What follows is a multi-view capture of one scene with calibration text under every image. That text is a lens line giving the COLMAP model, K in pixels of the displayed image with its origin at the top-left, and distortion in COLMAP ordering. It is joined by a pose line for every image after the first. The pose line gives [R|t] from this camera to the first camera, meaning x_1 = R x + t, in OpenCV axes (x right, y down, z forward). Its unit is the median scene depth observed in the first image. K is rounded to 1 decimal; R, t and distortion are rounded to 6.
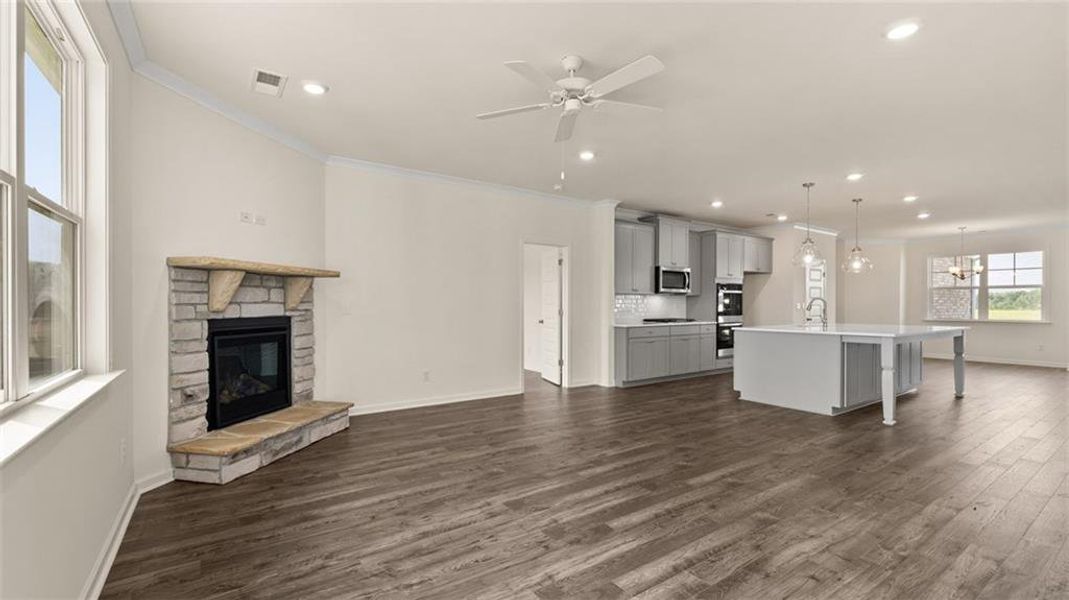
lens RADIAL K [[448.8, 0, 532.3], [0, 448.8, 305.2], [0, 0, 1]] dist [-0.001732, 0.000417]
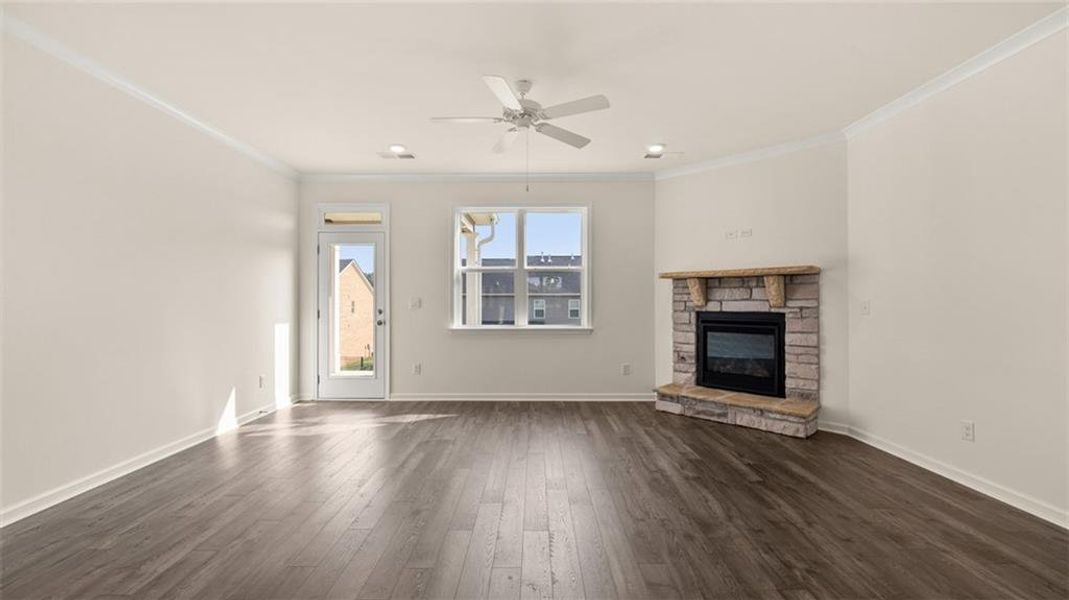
lens RADIAL K [[448.8, 0, 529.8], [0, 448.8, 297.2], [0, 0, 1]] dist [-0.001732, 0.000417]
pose [[-0.577835, -0.009181, -0.816102, 0.776447], [-0.003945, 0.999956, -0.008457, -0.000953], [0.816144, -0.001667, -0.577846, 1.299756]]
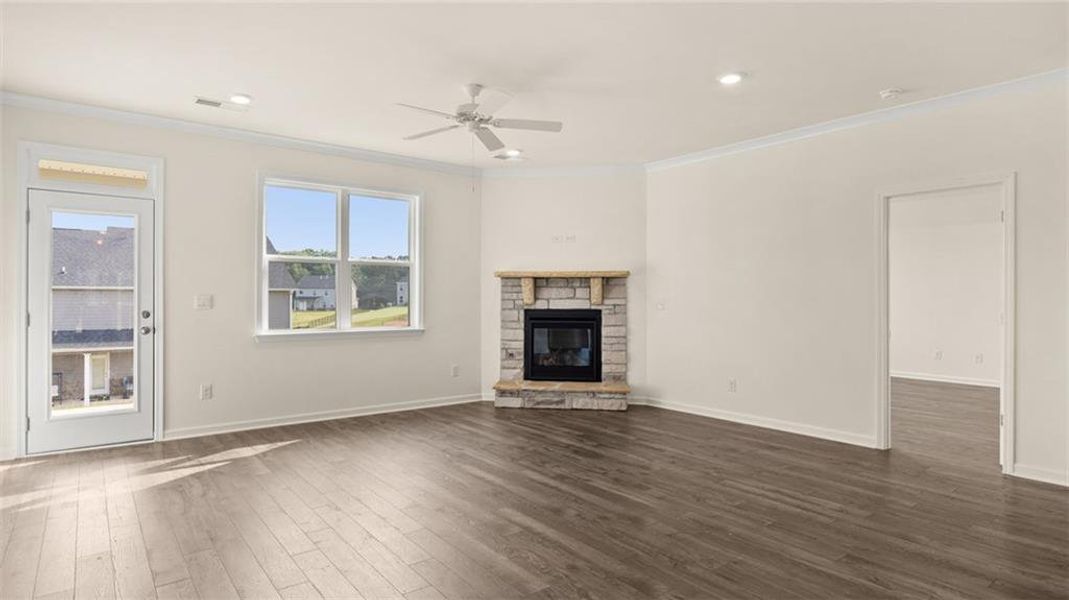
lens RADIAL K [[583.9, 0, 534.1], [0, 583.9, 294.5], [0, 0, 1]] dist [-0.000937, -0.000922]
pose [[0.058225, -0.008782, -0.998265, 1.238833], [-0.006009, 0.999940, -0.009147, -0.001433], [0.998285, 0.006531, 0.058169, 0.835504]]
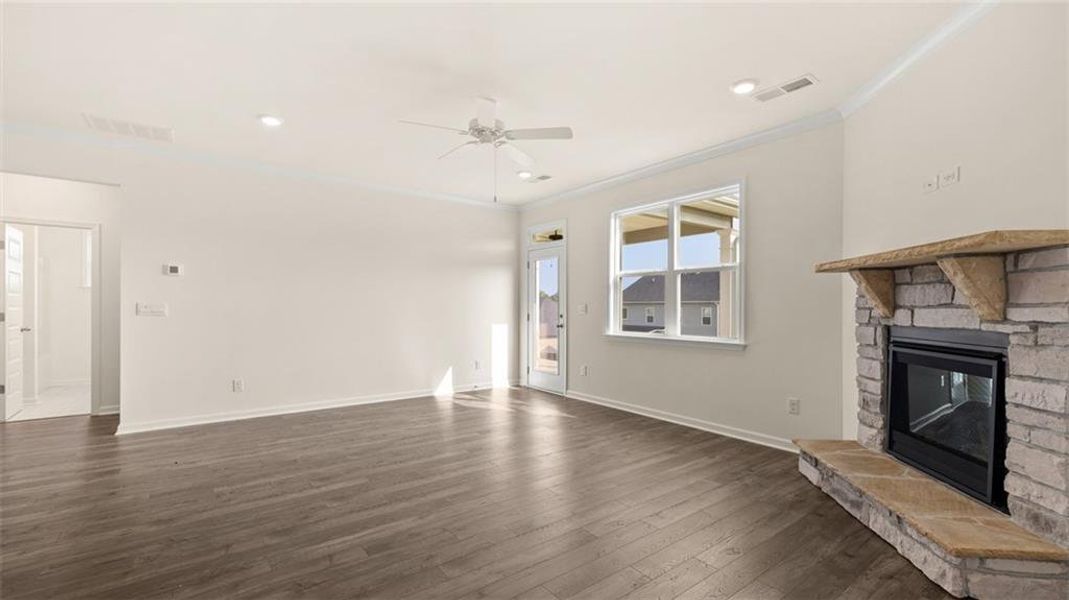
lens RADIAL K [[448.8, 0, 525.5], [0, 448.8, 305.1], [0, 0, 1]] dist [-0.001732, 0.000417]
pose [[-0.999692, -0.005793, -0.024134, 0.011453], [-0.005799, 0.999983, 0.000210, -0.004664], [0.024132, 0.000350, -0.999709, 1.717056]]
